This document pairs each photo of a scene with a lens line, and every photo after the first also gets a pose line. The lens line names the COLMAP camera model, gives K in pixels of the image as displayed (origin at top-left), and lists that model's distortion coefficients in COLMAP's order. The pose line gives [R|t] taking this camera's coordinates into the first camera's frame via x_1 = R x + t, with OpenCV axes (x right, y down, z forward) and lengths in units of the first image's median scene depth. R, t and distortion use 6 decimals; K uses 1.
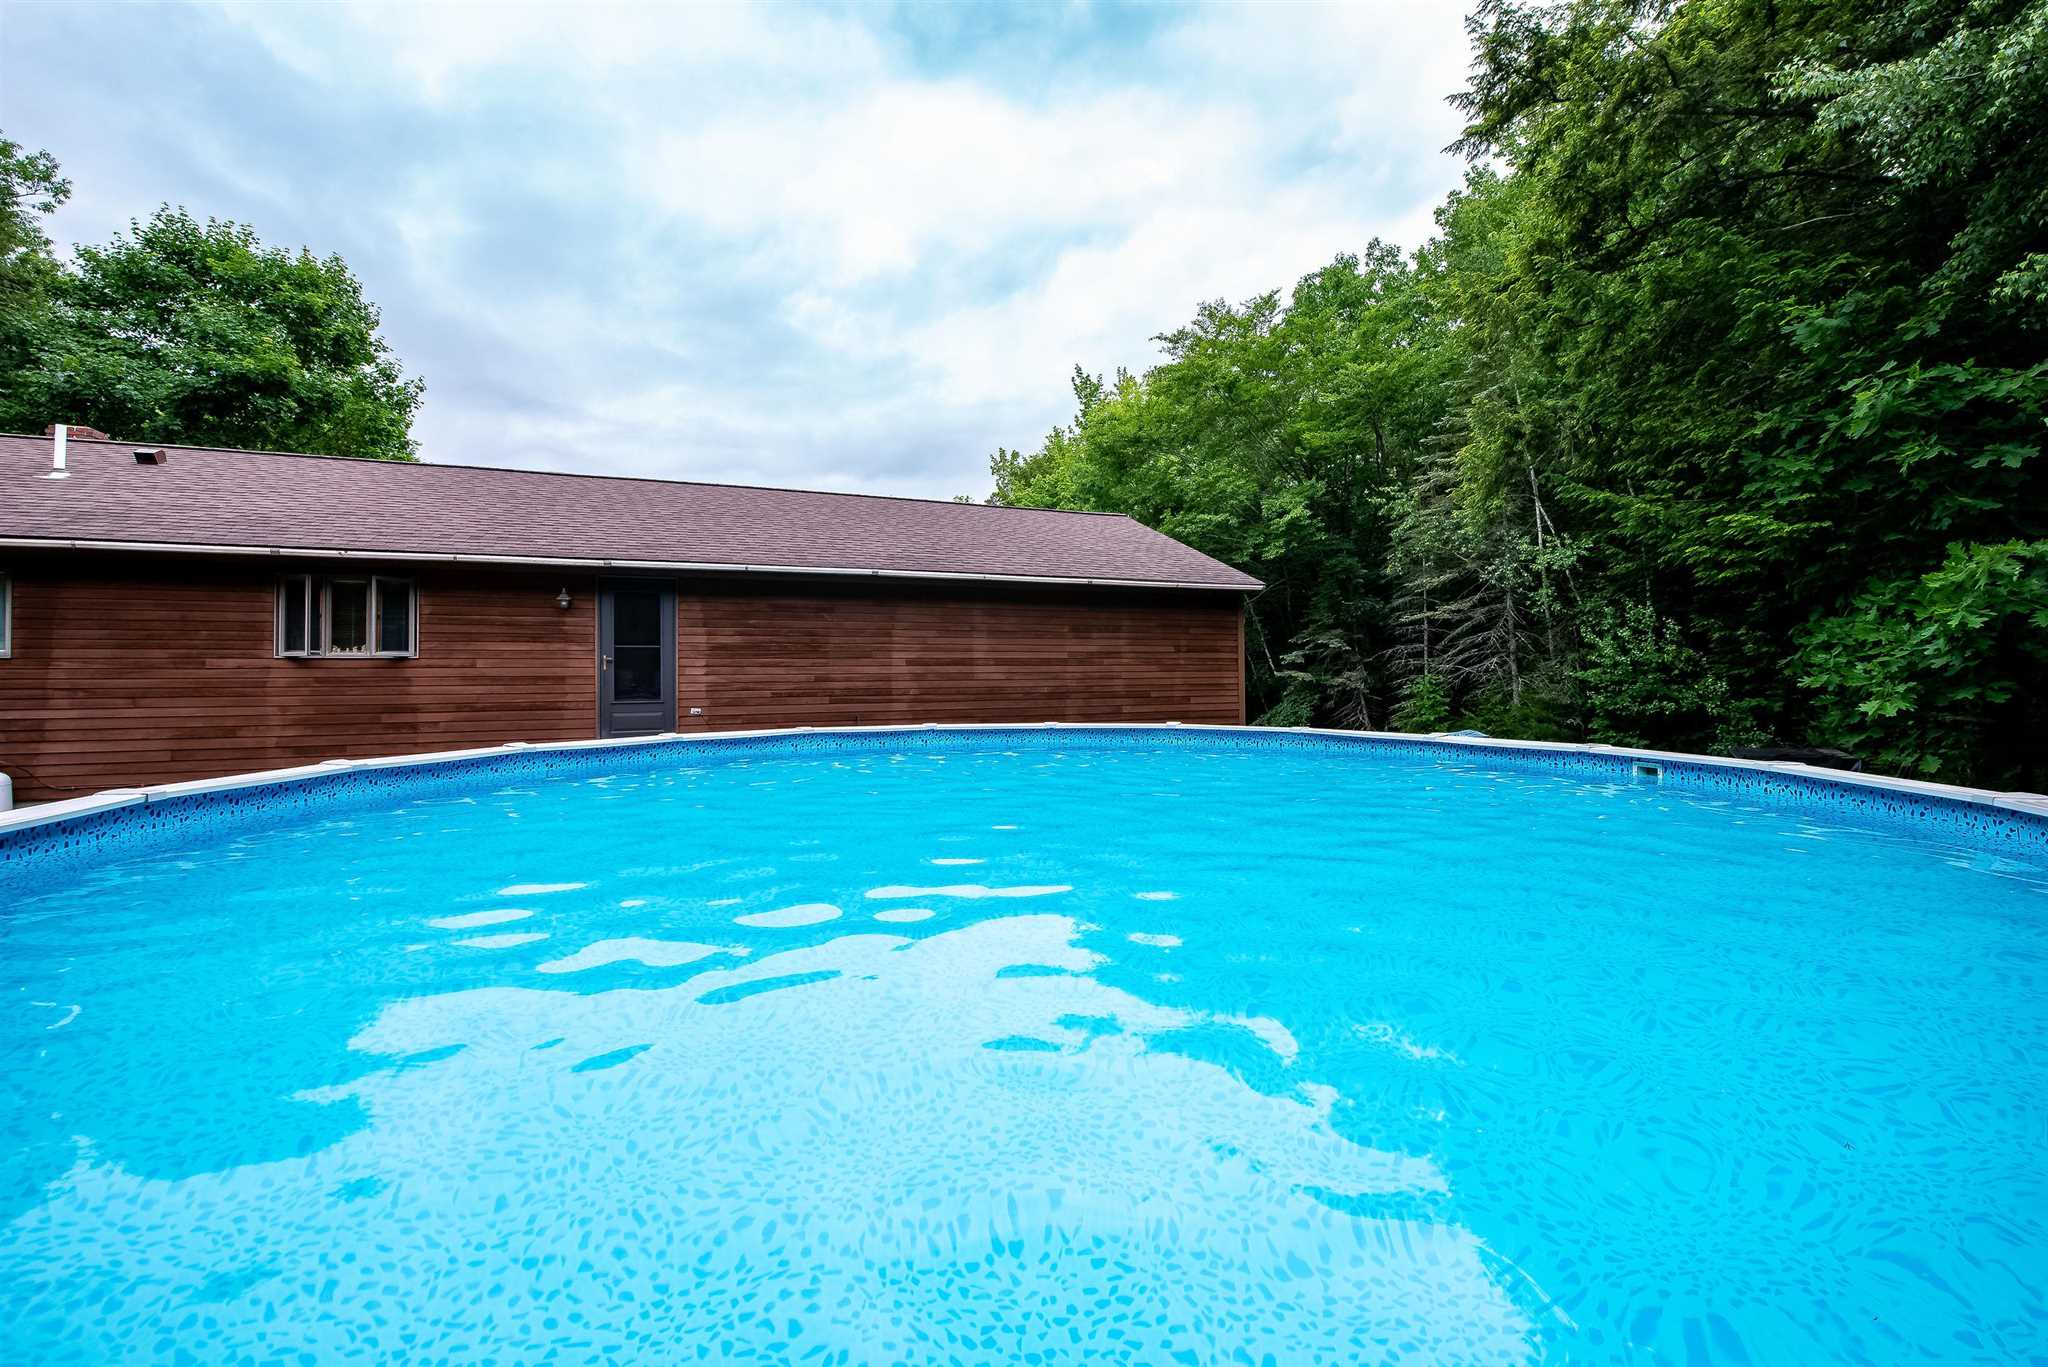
lens RADIAL K [[826.3, 0, 1024.0], [0, 826.3, 683.5], [0, 0, 1]] dist [-0.021287, -0.000410]
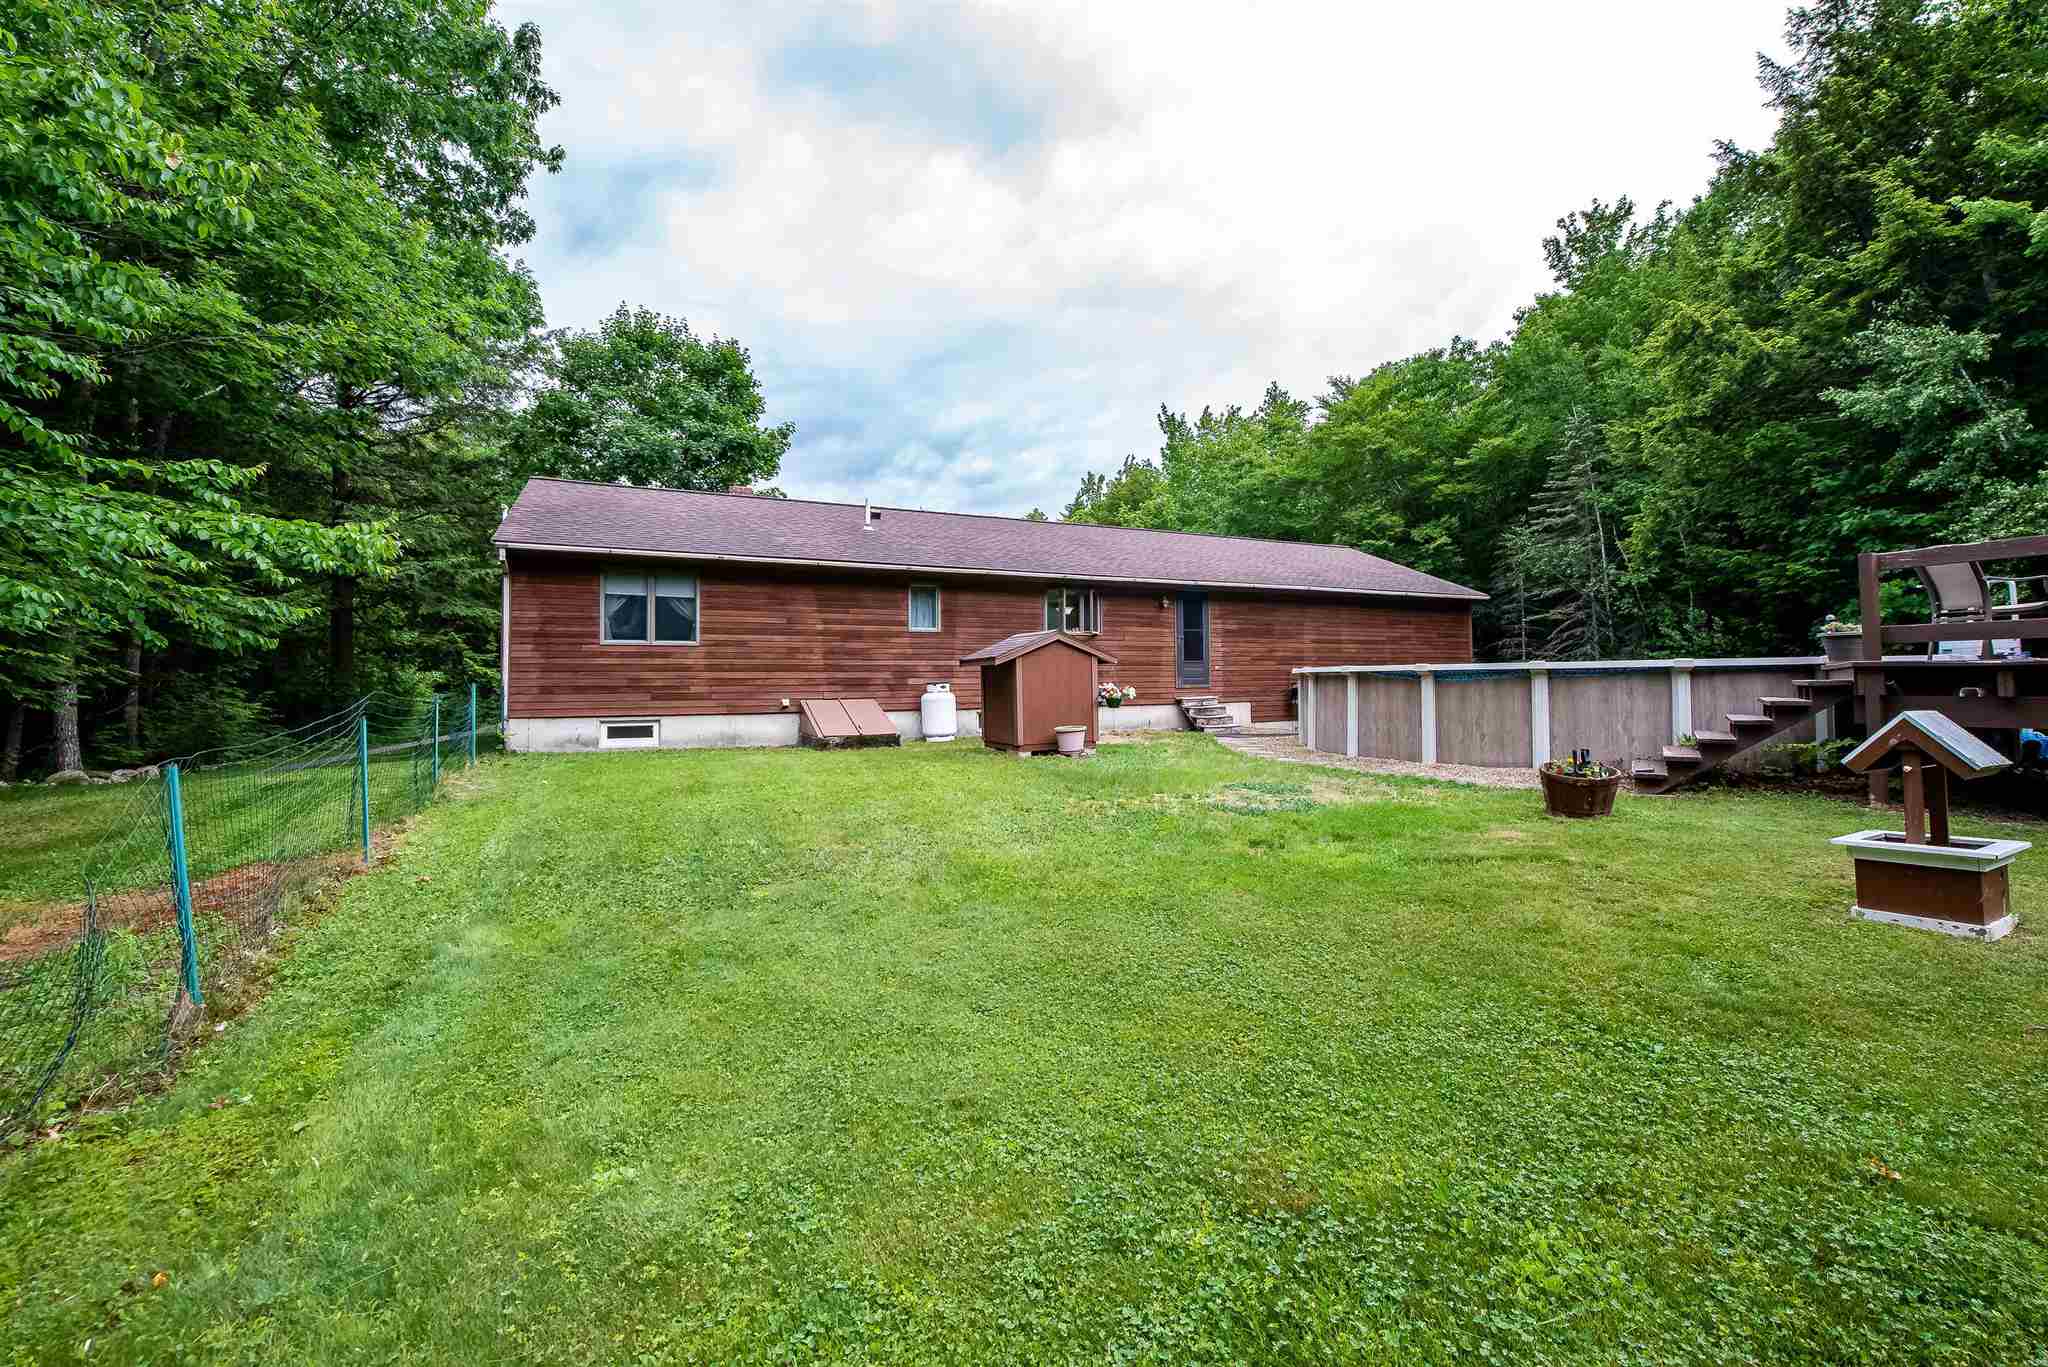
lens RADIAL K [[850.6, 0, 1024.0], [0, 850.6, 683.5], [0, 0, 1]] dist [-0.019189, -0.001019]
pose [[0.997677, -0.004223, 0.067987, -0.542398], [0.005028, 0.999919, -0.011672, 0.049925], [-0.067932, 0.011987, 0.997618, -0.441534]]
